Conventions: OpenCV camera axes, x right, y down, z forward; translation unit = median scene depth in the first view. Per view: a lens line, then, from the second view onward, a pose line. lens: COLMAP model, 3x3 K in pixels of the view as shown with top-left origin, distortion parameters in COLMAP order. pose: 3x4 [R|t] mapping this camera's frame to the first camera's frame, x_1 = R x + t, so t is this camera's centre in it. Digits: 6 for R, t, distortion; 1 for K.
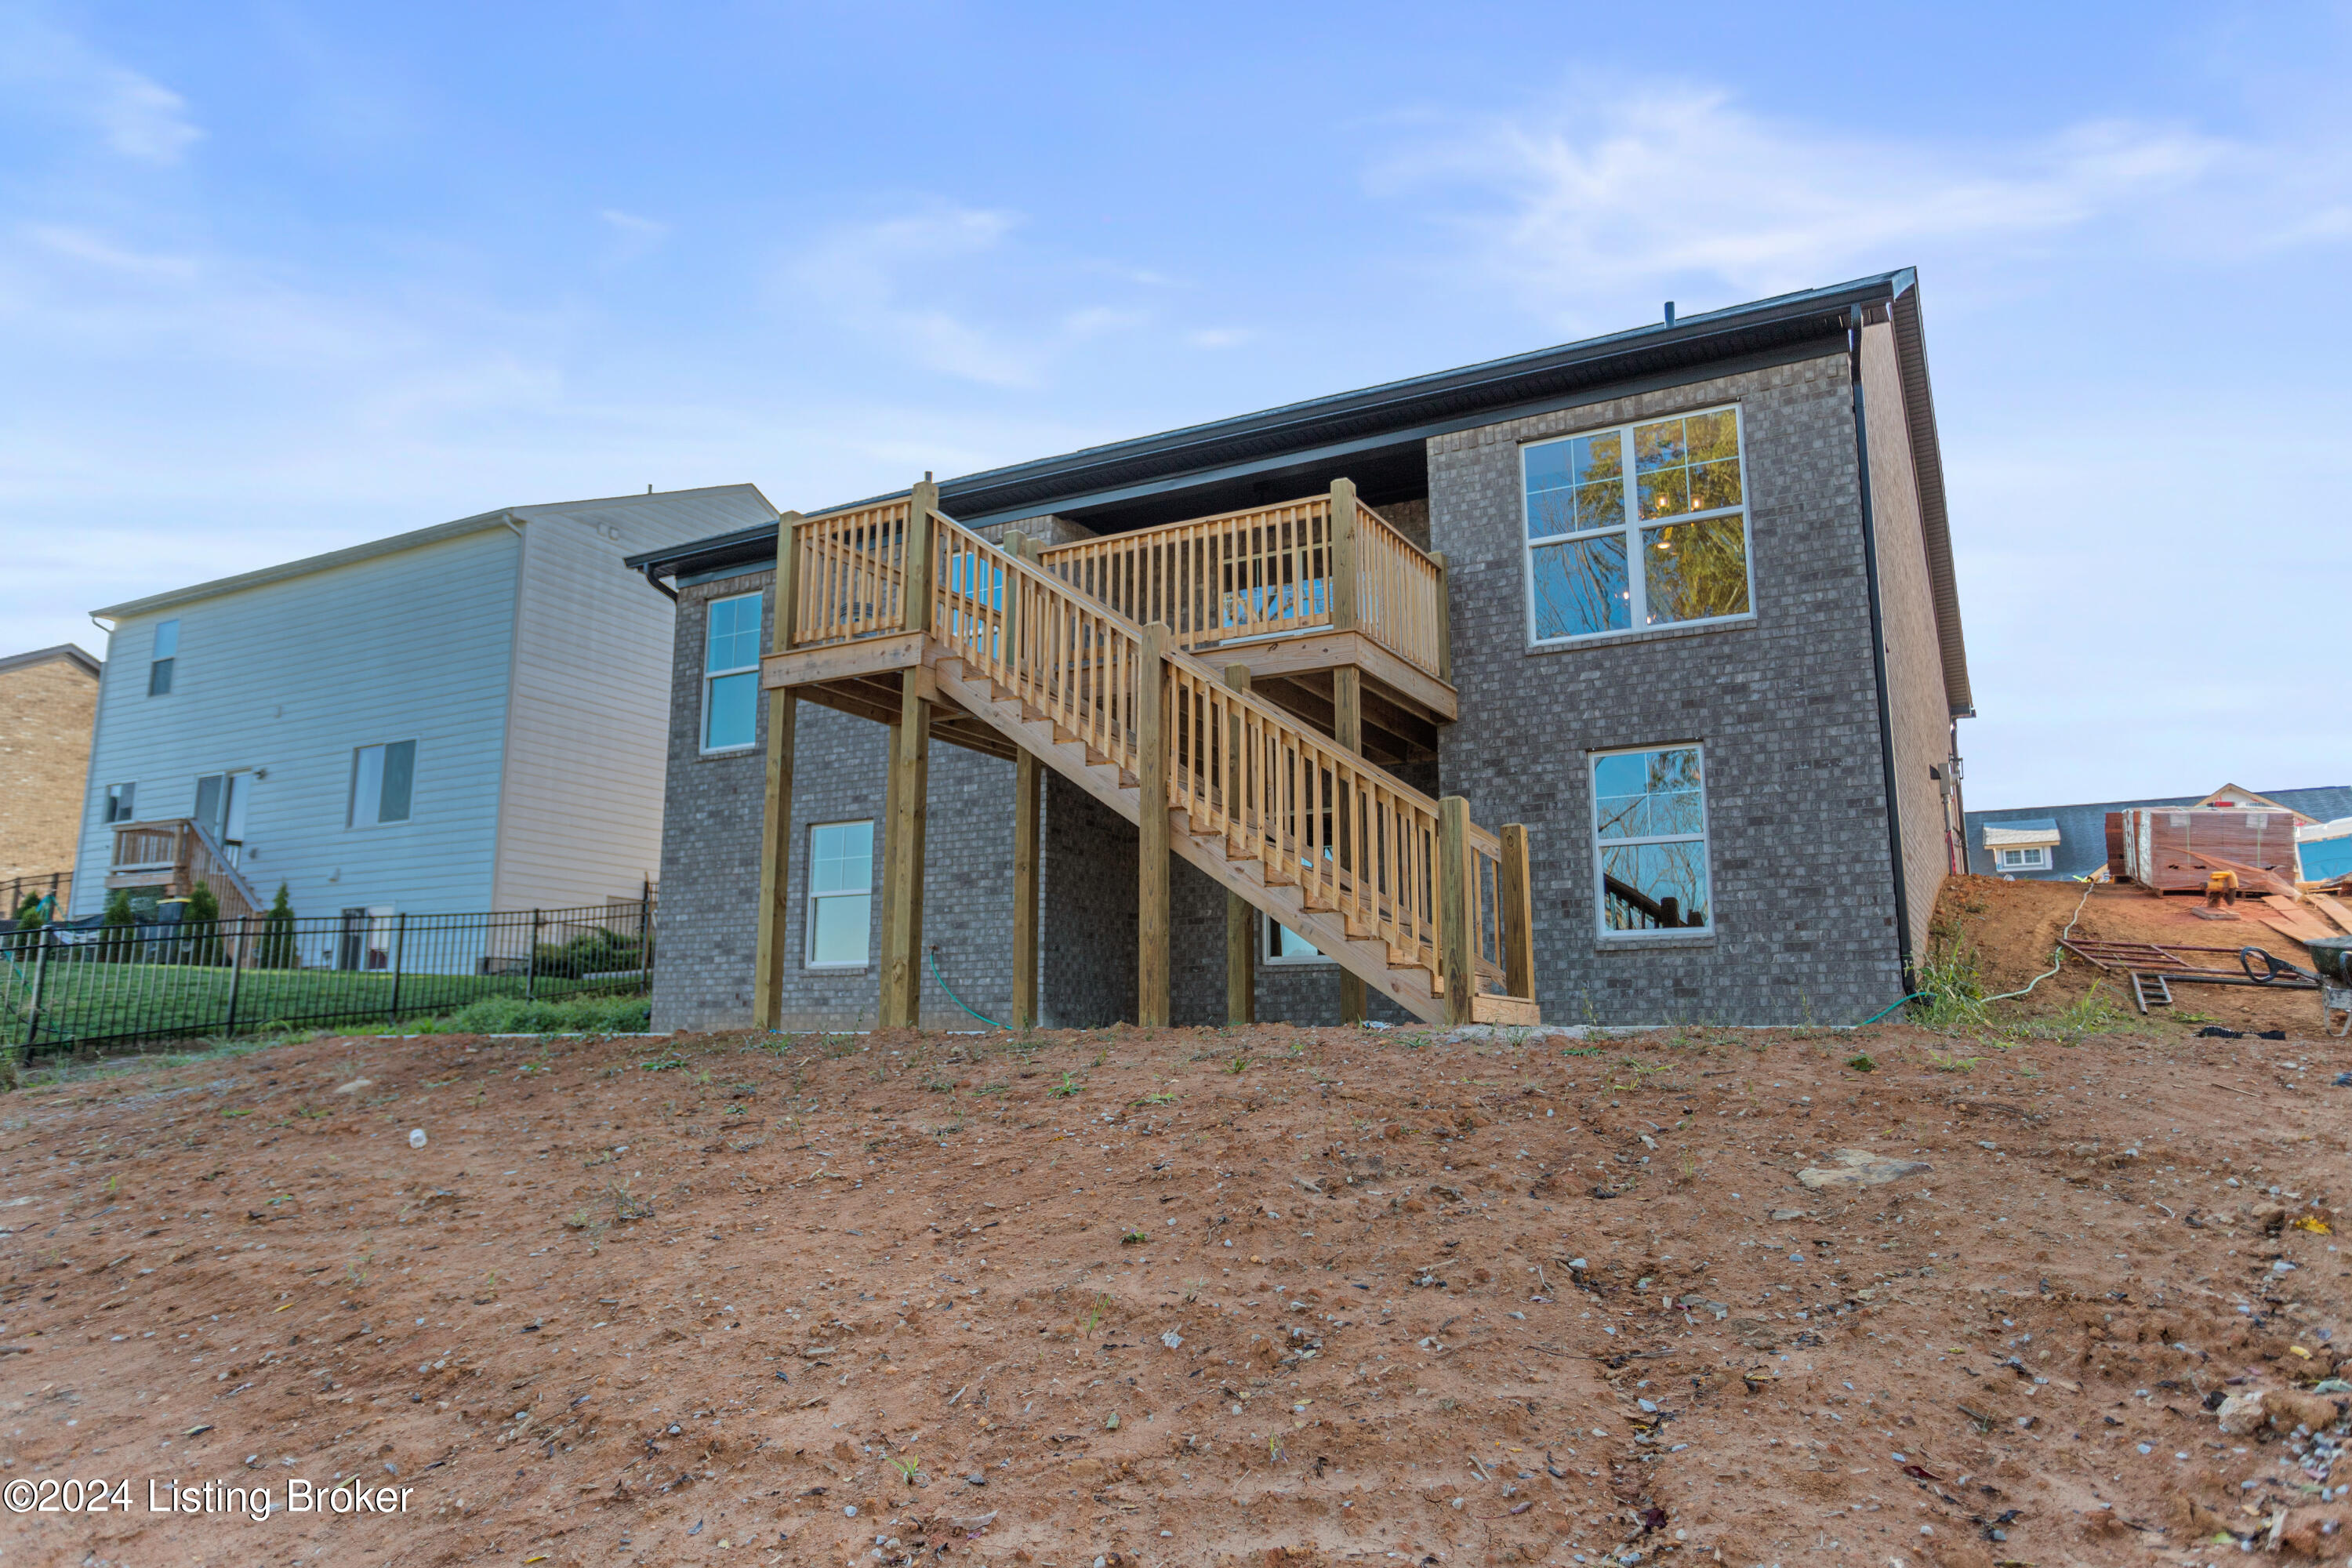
lens RADIAL K [[1594.1, 0, 1179.0], [0, 1594.1, 773.6], [0, 0, 1]] dist [-0.013492, -0.001030]
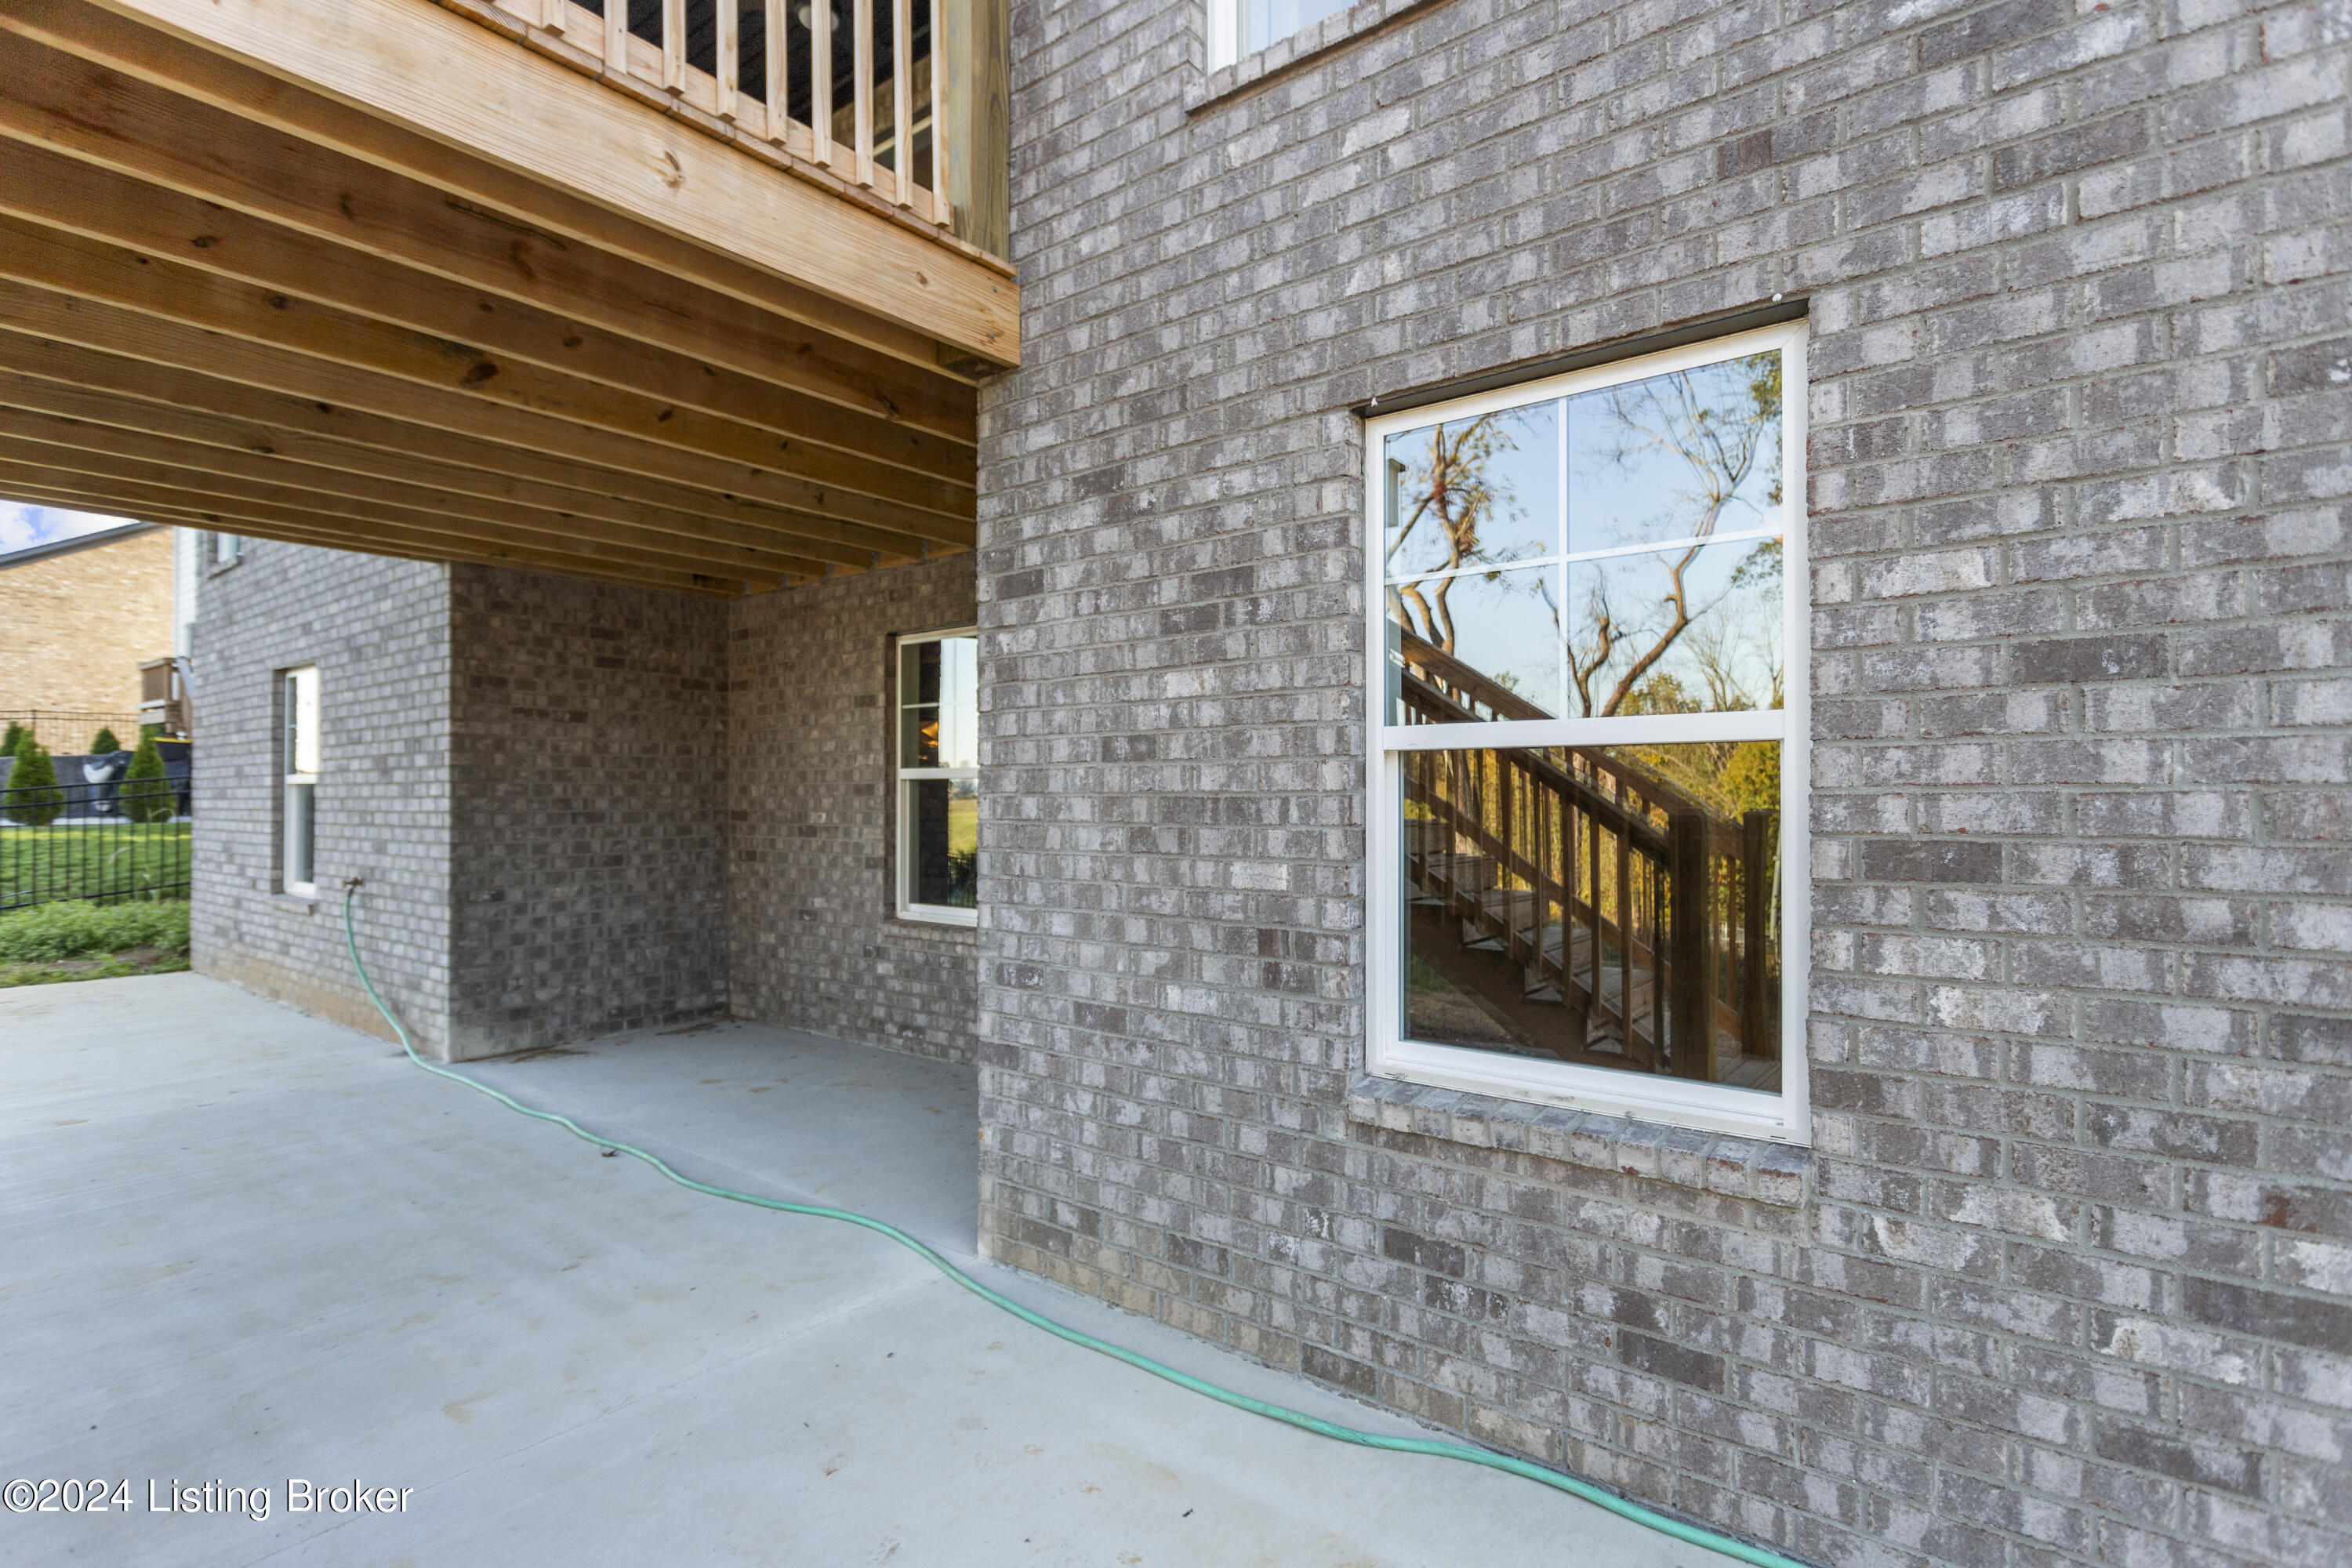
lens RADIAL K [[1126.2, 0, 1168.6], [0, 1126.2, 791.2], [0, 0, 1]] dist [-0.000297, 0.001106]
pose [[0.983708, 0.000174, -0.179773, 0.263036], [0.031299, 0.984561, 0.172220, 0.016829], [0.177028, -0.175041, 0.968515, 0.799299]]
